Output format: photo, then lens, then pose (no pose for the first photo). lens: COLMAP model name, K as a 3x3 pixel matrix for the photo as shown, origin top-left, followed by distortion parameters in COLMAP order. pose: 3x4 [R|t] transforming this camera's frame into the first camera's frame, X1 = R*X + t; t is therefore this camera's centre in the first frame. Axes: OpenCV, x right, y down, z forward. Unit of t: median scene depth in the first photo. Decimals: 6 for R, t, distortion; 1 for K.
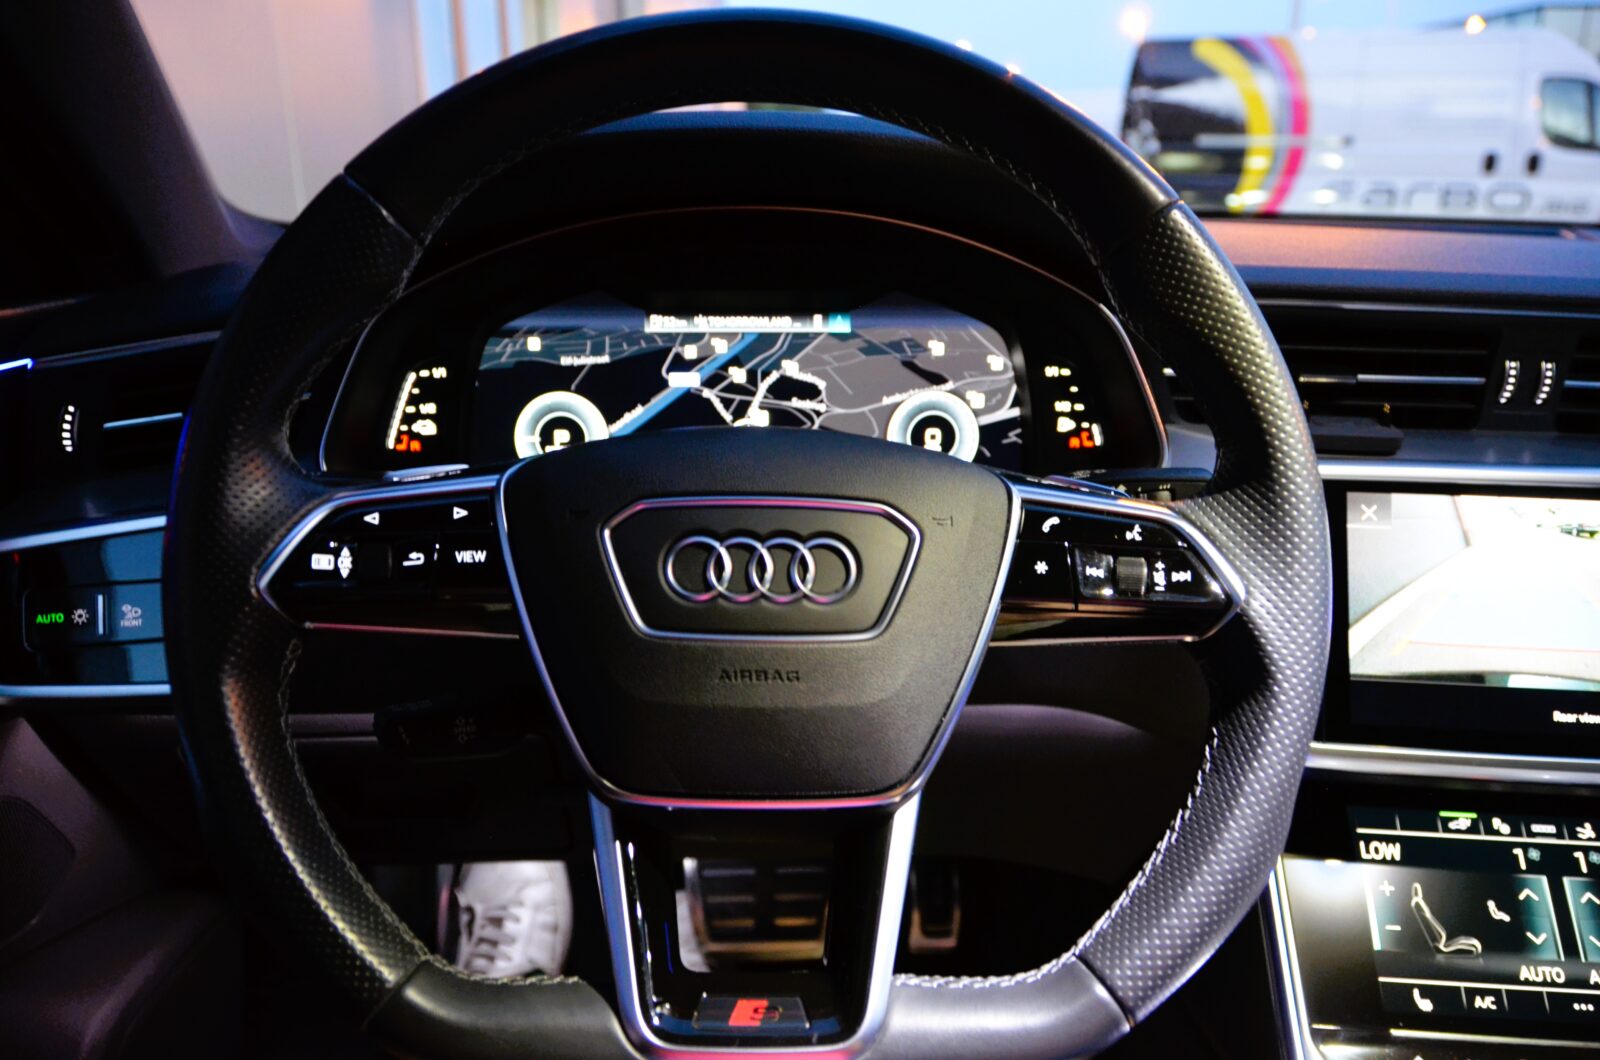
lens RADIAL K [[1213.0, 0, 819.3], [0, 1213.0, 536.3], [0, 0, 1]] dist [-0.036105, -0.001676]
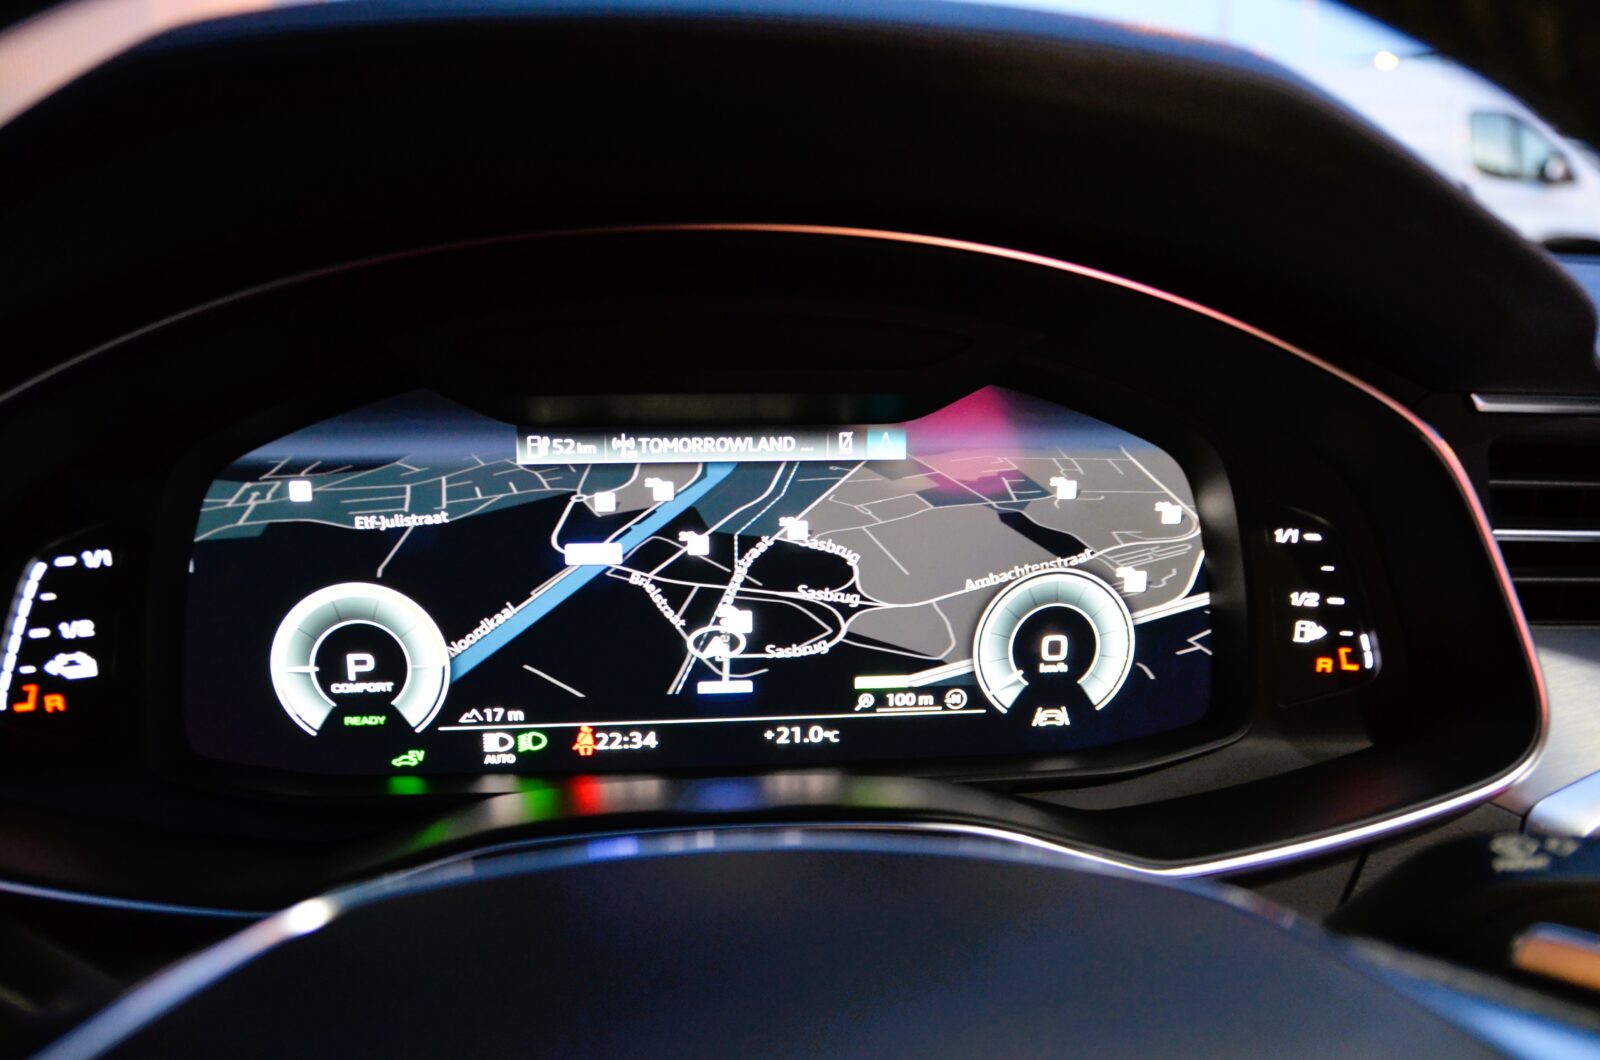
lens RADIAL K [[1213.0, 0, 819.3], [0, 1213.0, 536.3], [0, 0, 1]] dist [-0.036105, -0.001676]
pose [[0.998836, -0.011258, 0.046907, -0.038613], [0.012587, 0.999525, -0.028136, -0.122972], [-0.046568, 0.028694, 0.998503, 0.476308]]
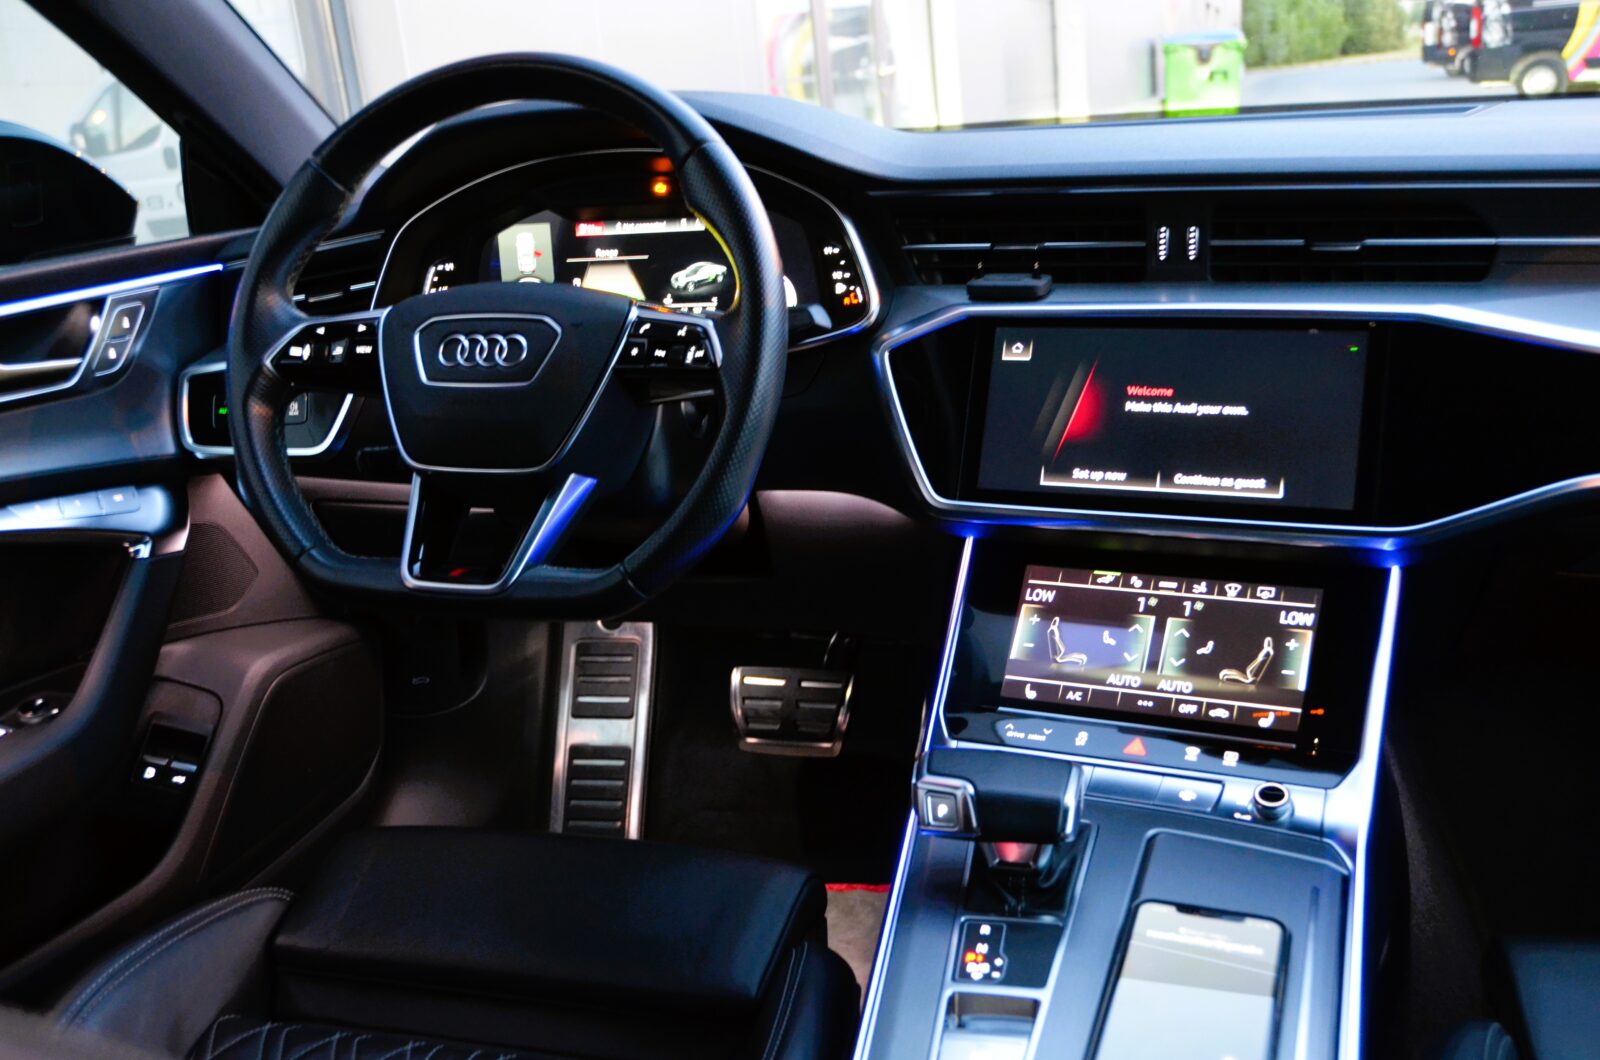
lens RADIAL K [[1511.0, 0, 800.0], [0, 1511.0, 530.0], [0, 0, 1]] dist [-0.022464, -0.009600]
pose [[0.937043, 0.023007, -0.348456, 0.779737], [-0.019450, 0.999717, 0.013704, 0.165656], [0.348672, -0.006064, 0.937225, -0.661808]]
